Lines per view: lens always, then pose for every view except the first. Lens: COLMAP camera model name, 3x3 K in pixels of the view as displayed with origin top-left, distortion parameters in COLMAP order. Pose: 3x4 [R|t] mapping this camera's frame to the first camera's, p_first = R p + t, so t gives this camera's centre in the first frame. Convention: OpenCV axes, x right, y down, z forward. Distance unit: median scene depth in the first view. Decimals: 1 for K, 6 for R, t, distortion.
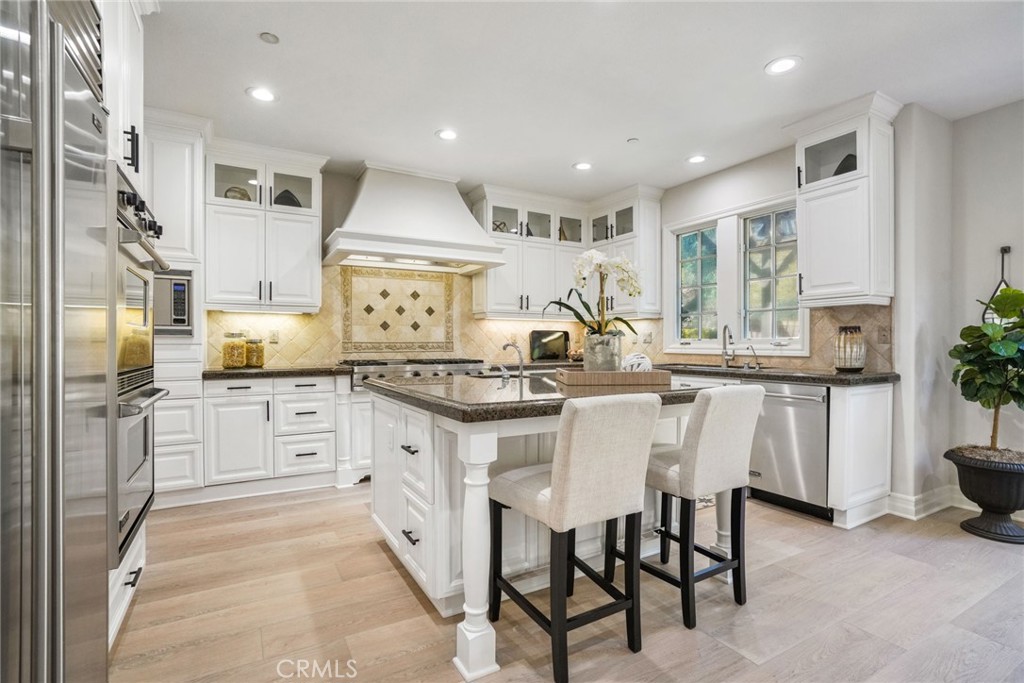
lens RADIAL K [[476.0, 0, 512.0], [0, 476.0, 341.5], [0, 0, 1]] dist [-0.050876, 0.032585]
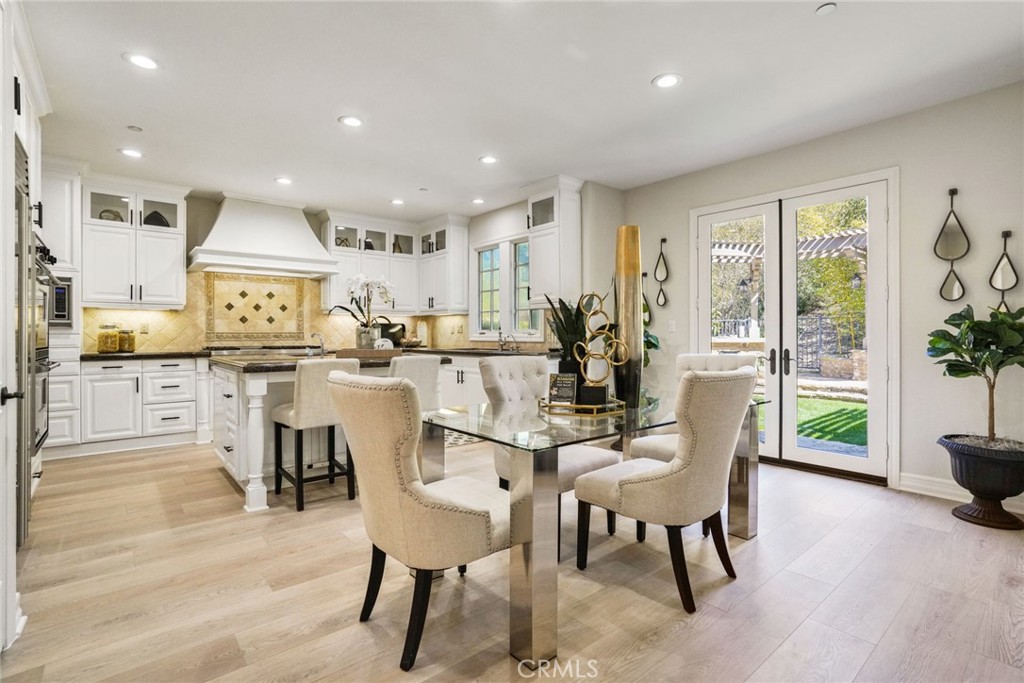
lens RADIAL K [[481.4, 0, 510.4], [0, 481.4, 329.9], [0, 0, 1]] dist [-0.042692, 0.026130]
pose [[0.985196, 0.000059, 0.171432, 0.254352], [0.001067, 0.999978, -0.006479, 0.003822], [-0.171429, 0.006566, 0.985175, -0.436698]]
